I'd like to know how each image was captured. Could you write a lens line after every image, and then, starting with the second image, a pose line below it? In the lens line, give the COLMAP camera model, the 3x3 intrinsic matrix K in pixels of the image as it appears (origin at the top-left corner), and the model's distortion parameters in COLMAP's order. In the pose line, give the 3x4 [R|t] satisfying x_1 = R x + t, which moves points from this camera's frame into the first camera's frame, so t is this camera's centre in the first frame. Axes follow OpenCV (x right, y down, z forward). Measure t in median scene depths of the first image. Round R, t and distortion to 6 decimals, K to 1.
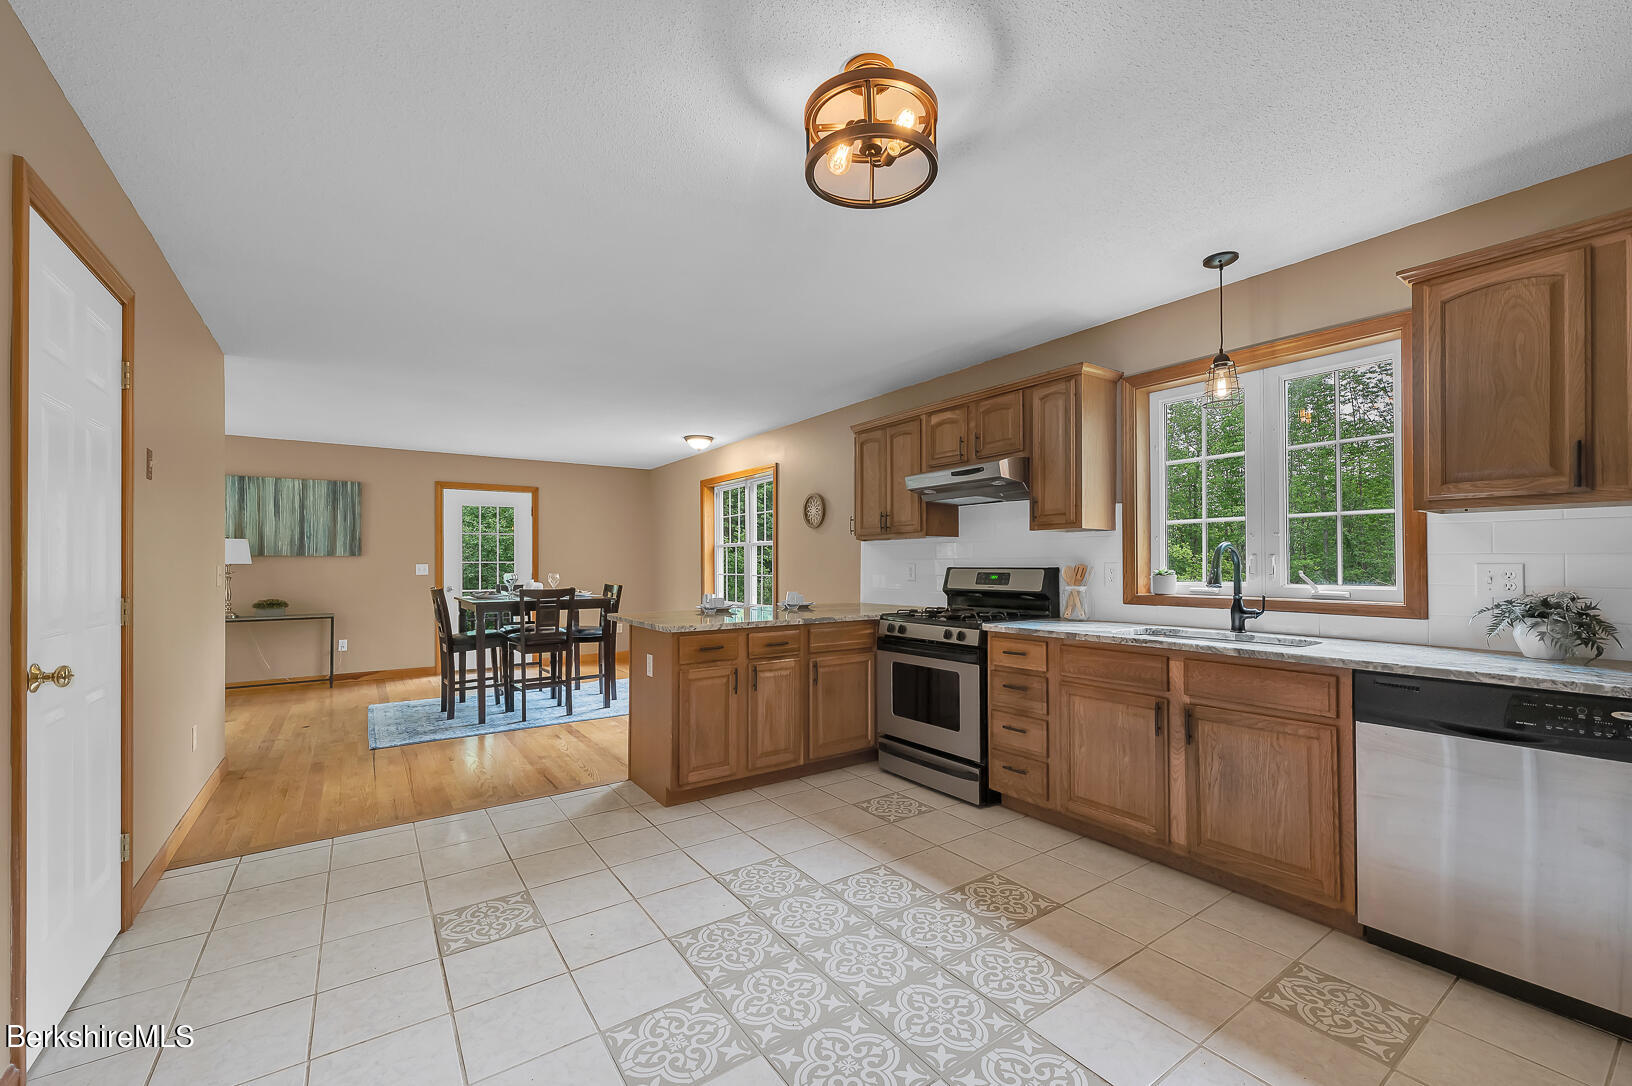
lens RADIAL K [[672.4, 0, 804.7], [0, 672.4, 532.1], [0, 0, 1]] dist [-0.001058, 0.000057]
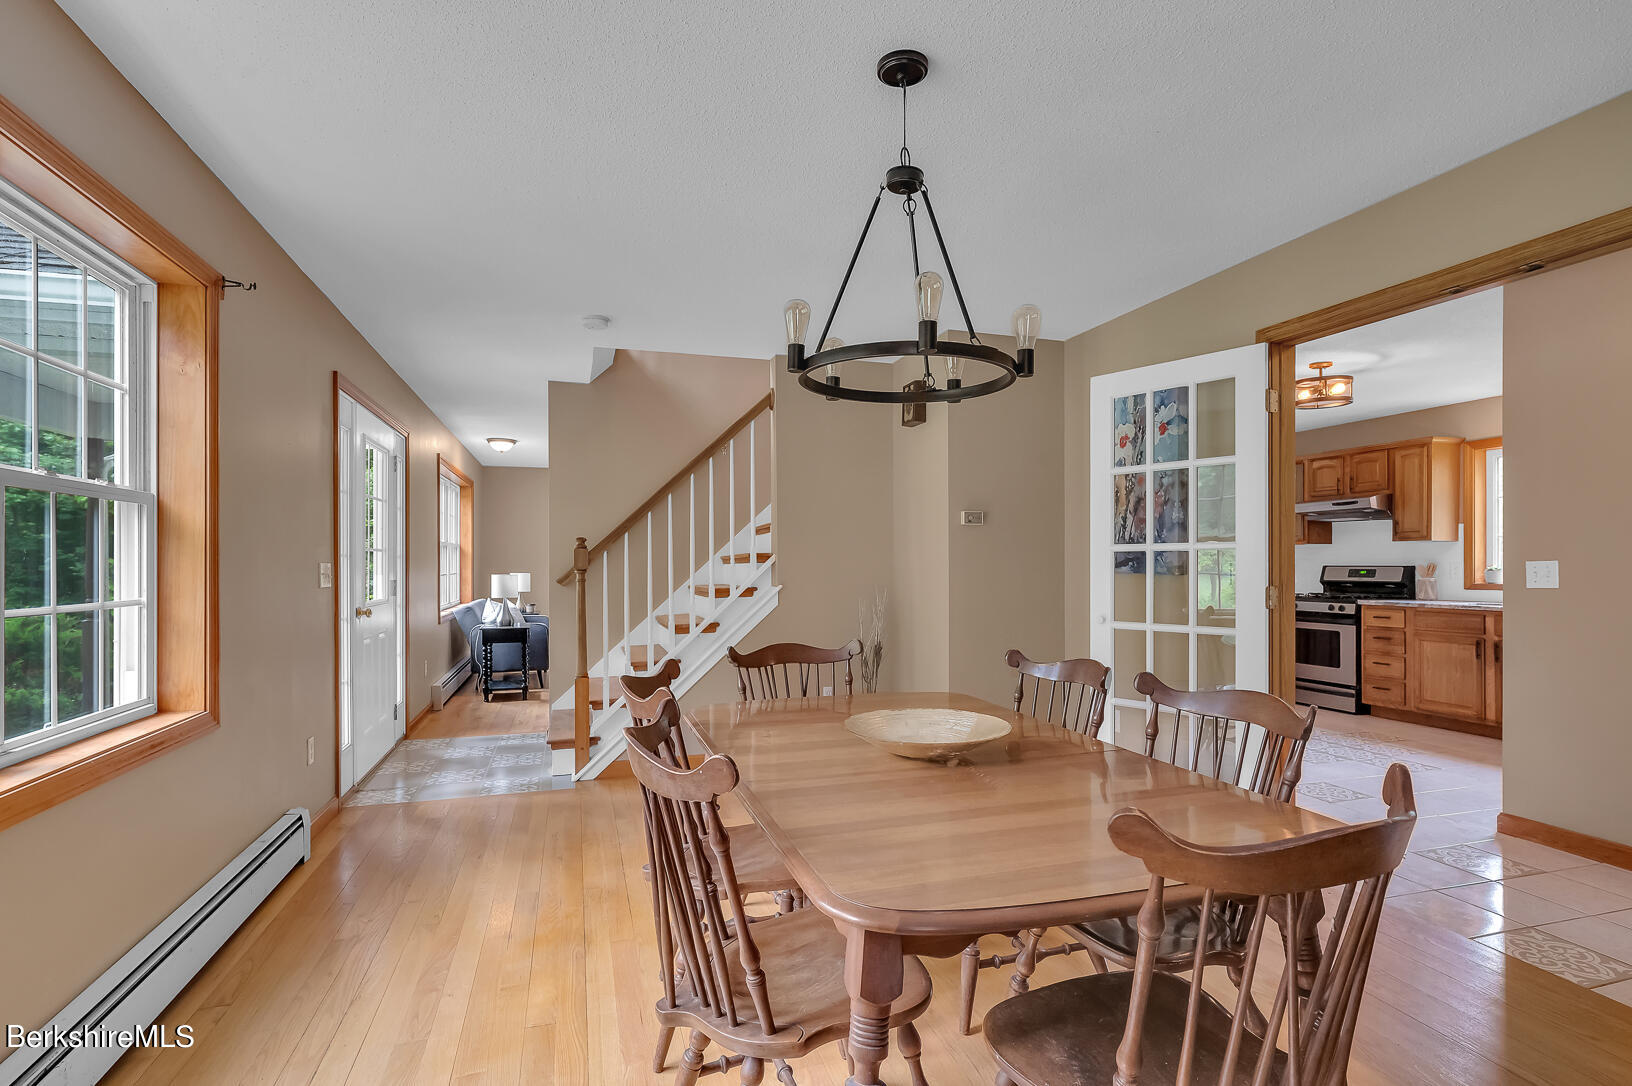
lens RADIAL K [[795.9, 0, 816.0], [0, 795.9, 543.0], [0, 0, 1]] dist [-0.000024, 0.000037]
pose [[0.956233, -0.000959, -0.292606, -0.400976], [0.006258, 0.999833, 0.017174, -0.038732], [0.292541, -0.018253, 0.956079, -1.147764]]
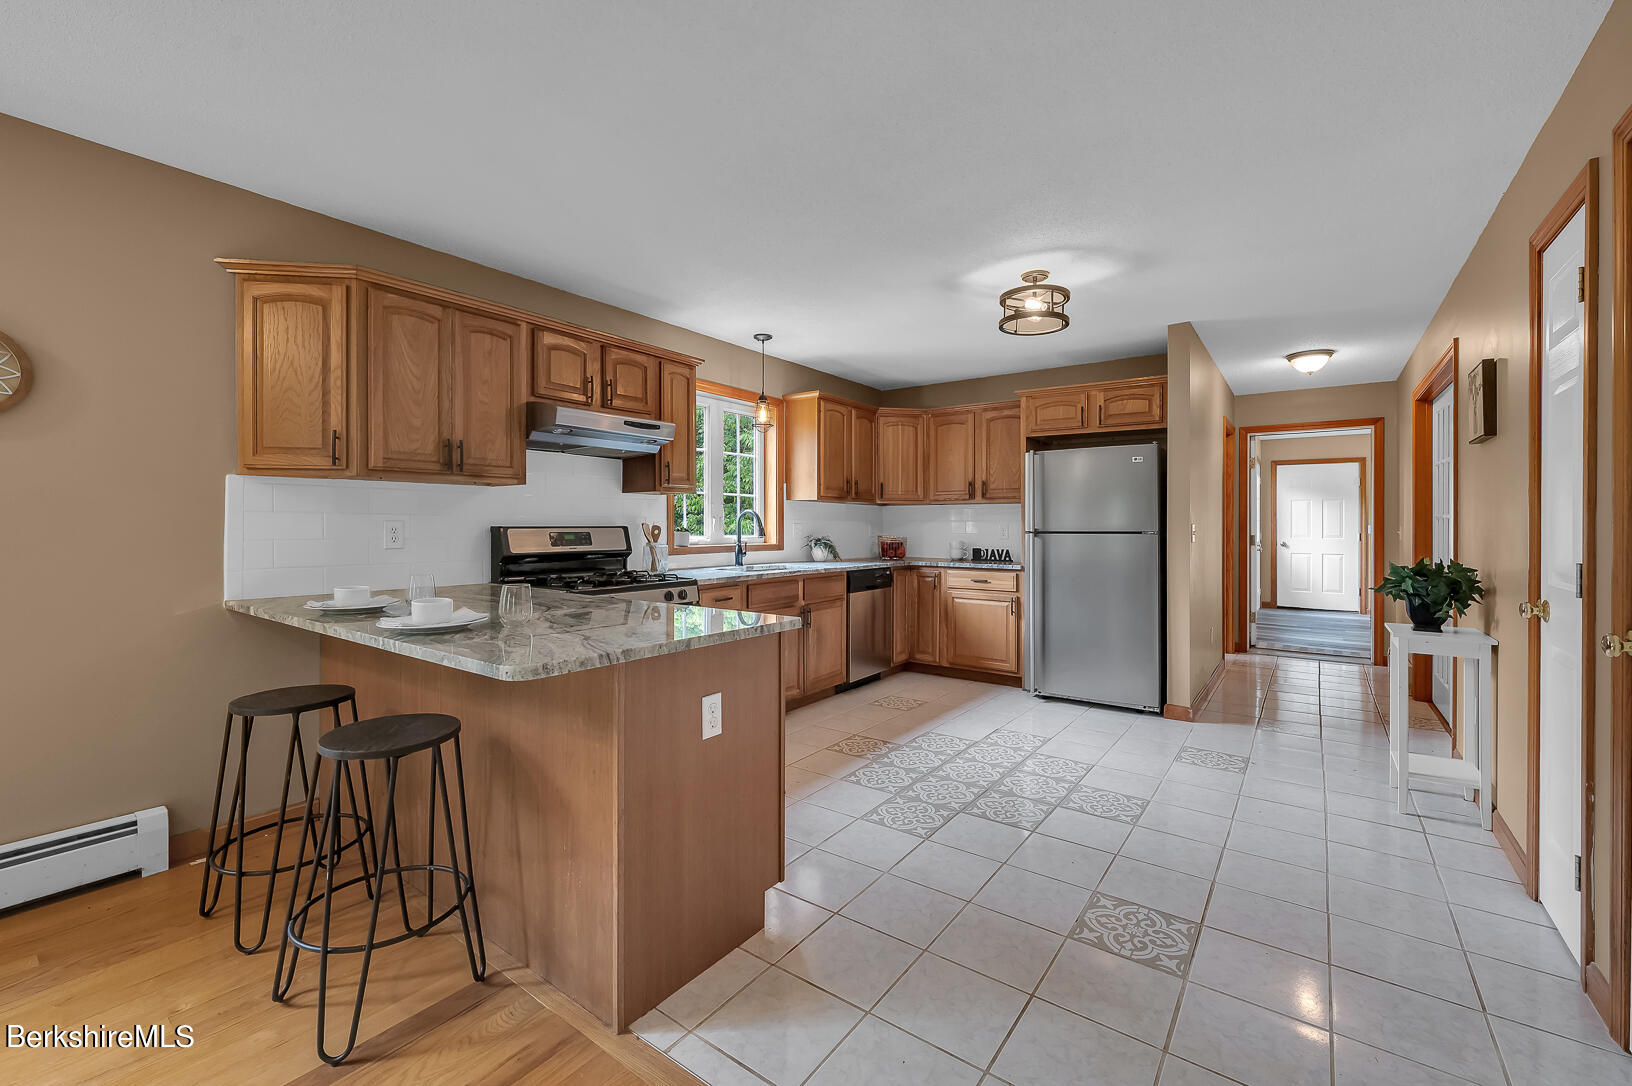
lens RADIAL K [[672.4, 0, 804.7], [0, 672.4, 532.1], [0, 0, 1]] dist [-0.001058, 0.000057]
pose [[-0.325675, -0.005741, 0.945464, -0.764060], [-0.041522, 0.999104, -0.008236, 0.063085], [-0.944570, -0.041940, -0.325622, 1.156853]]
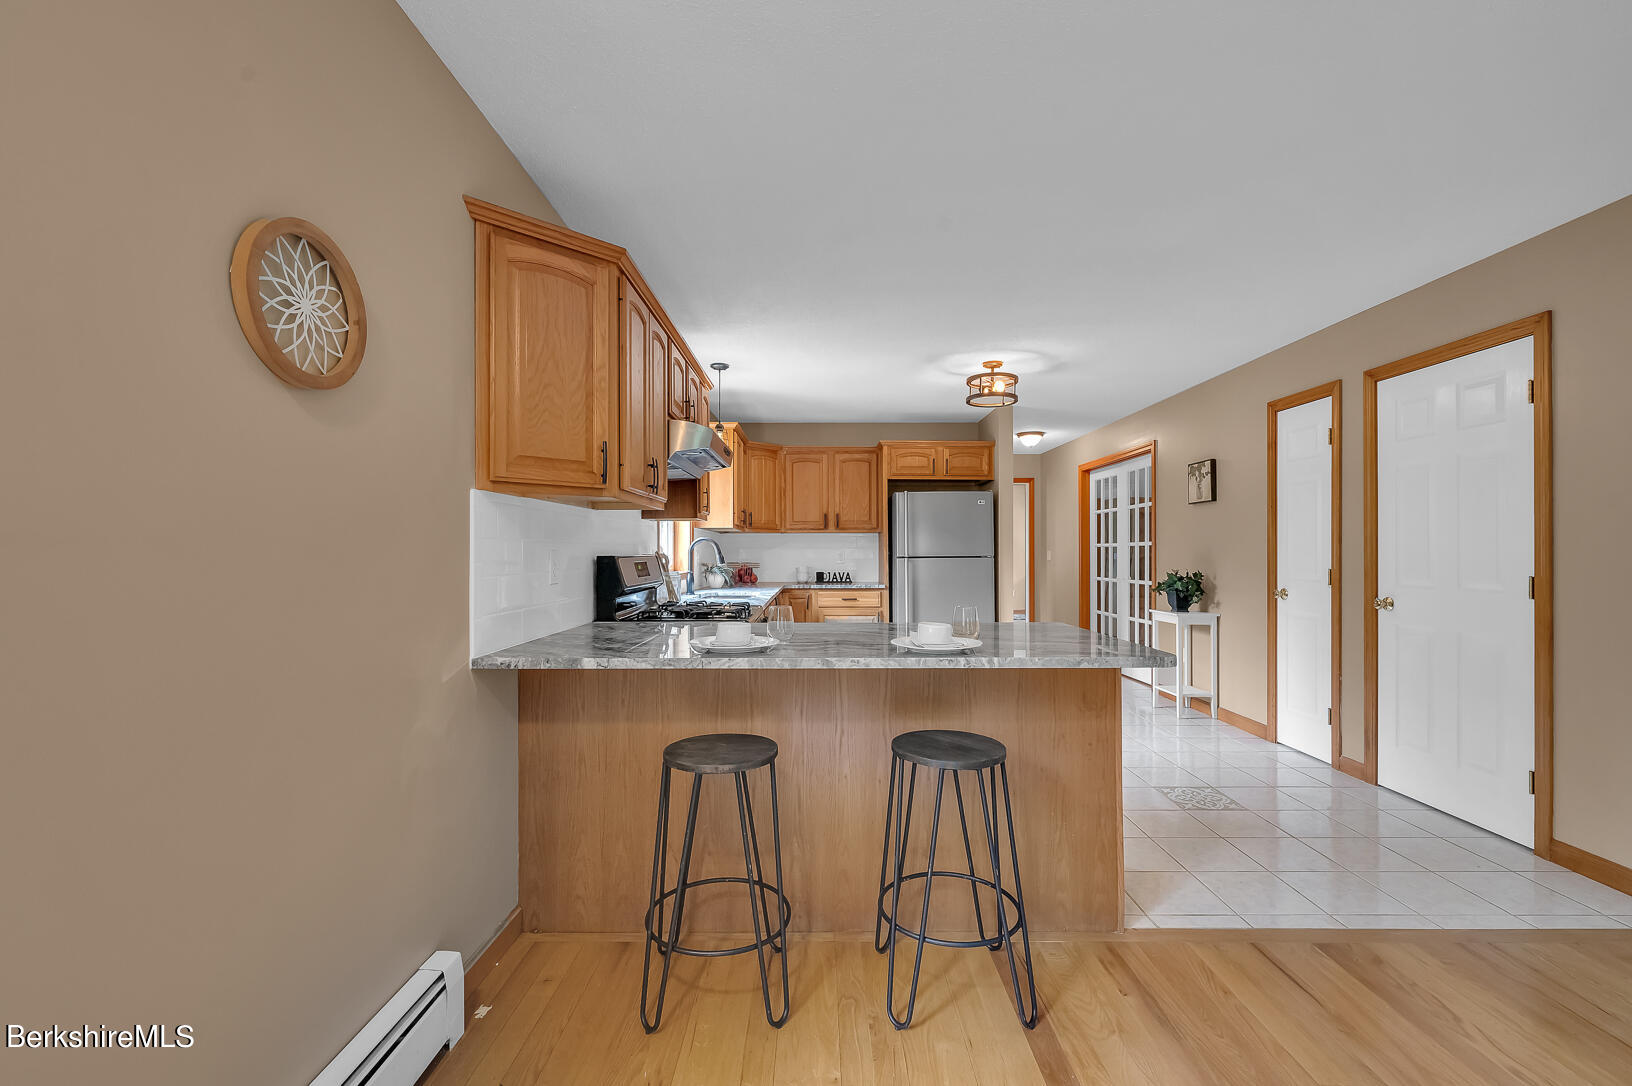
lens RADIAL K [[687.3, 0, 816.0], [0, 687.3, 543.0], [0, 0, 1]] dist [-0.002190, -0.000140]
pose [[-0.825068, 0.012356, 0.564898, -0.410658], [-0.018881, 0.998600, -0.049420, 0.086547], [-0.564718, -0.051441, -0.823679, 1.810447]]
